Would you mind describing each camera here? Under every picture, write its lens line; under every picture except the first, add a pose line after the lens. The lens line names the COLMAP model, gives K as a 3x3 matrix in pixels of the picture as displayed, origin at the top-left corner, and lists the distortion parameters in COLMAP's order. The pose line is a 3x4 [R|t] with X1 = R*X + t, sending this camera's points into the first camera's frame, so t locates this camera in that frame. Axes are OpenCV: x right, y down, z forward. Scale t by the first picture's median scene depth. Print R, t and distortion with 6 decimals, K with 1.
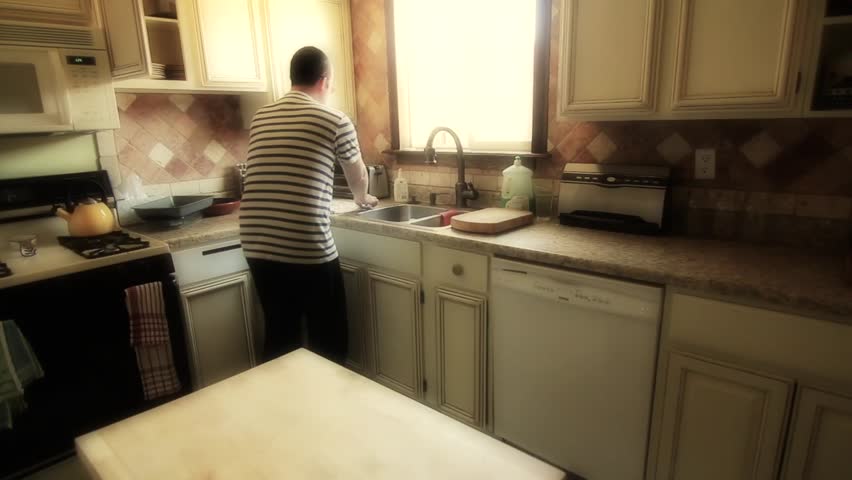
lens RADIAL K [[497.9, 0, 425.7], [0, 497.9, 250.1], [0, 0, 1]] dist [-0.013583, -0.003479]
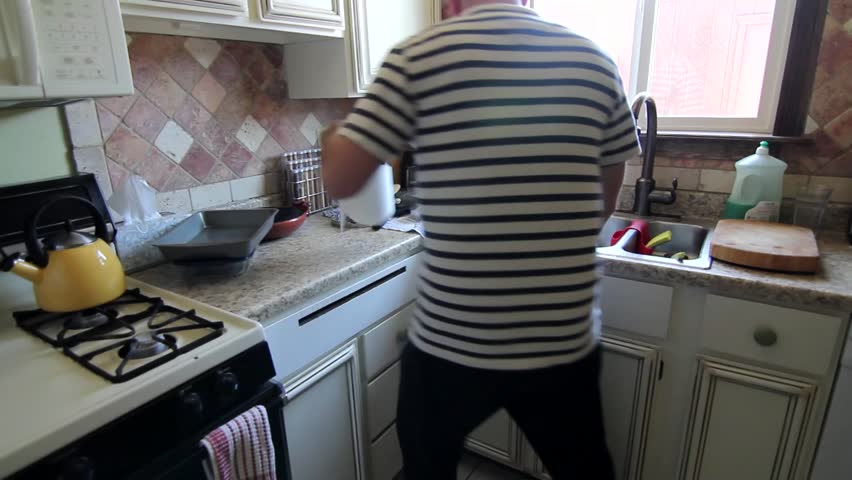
lens RADIAL K [[497.9, 0, 425.7], [0, 497.9, 250.1], [0, 0, 1]] dist [-0.013583, -0.003479]
pose [[0.989742, -0.039860, 0.137193, -0.383149], [0.032711, 0.998006, 0.053980, -0.100774], [-0.139071, -0.048938, 0.989072, 0.433131]]
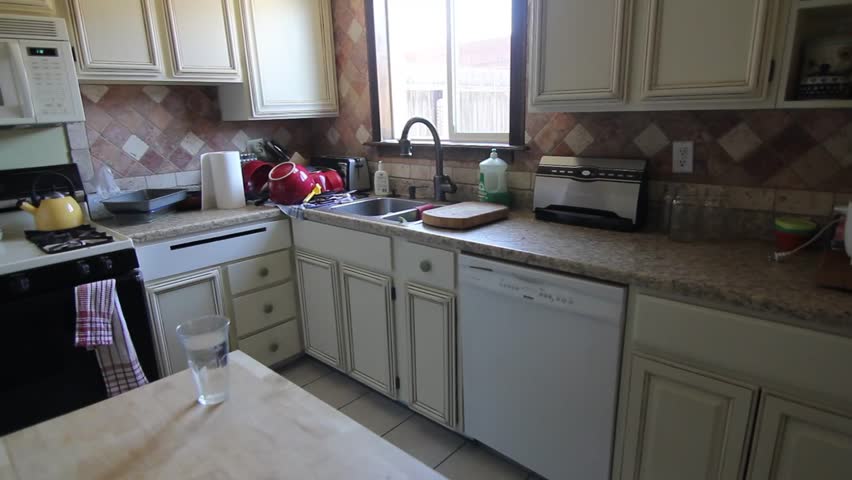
lens RADIAL K [[497.9, 0, 425.7], [0, 497.9, 250.1], [0, 0, 1]] dist [-0.013583, -0.003479]
pose [[0.999823, 0.002801, -0.018603, 0.074763], [-0.002444, 0.999813, 0.019197, -0.009639], [0.018653, -0.019148, 0.999643, 0.025561]]
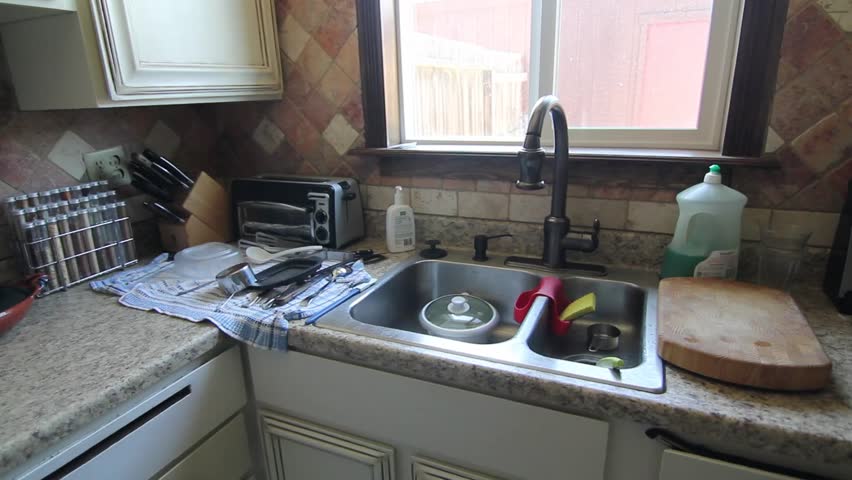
lens RADIAL K [[497.9, 0, 425.7], [0, 497.9, 250.1], [0, 0, 1]] dist [-0.013583, -0.003479]
pose [[0.954796, -0.090637, 0.283108, -0.226253], [0.076496, 0.995225, 0.060633, -0.169237], [-0.287252, -0.036235, 0.957170, 0.676777]]
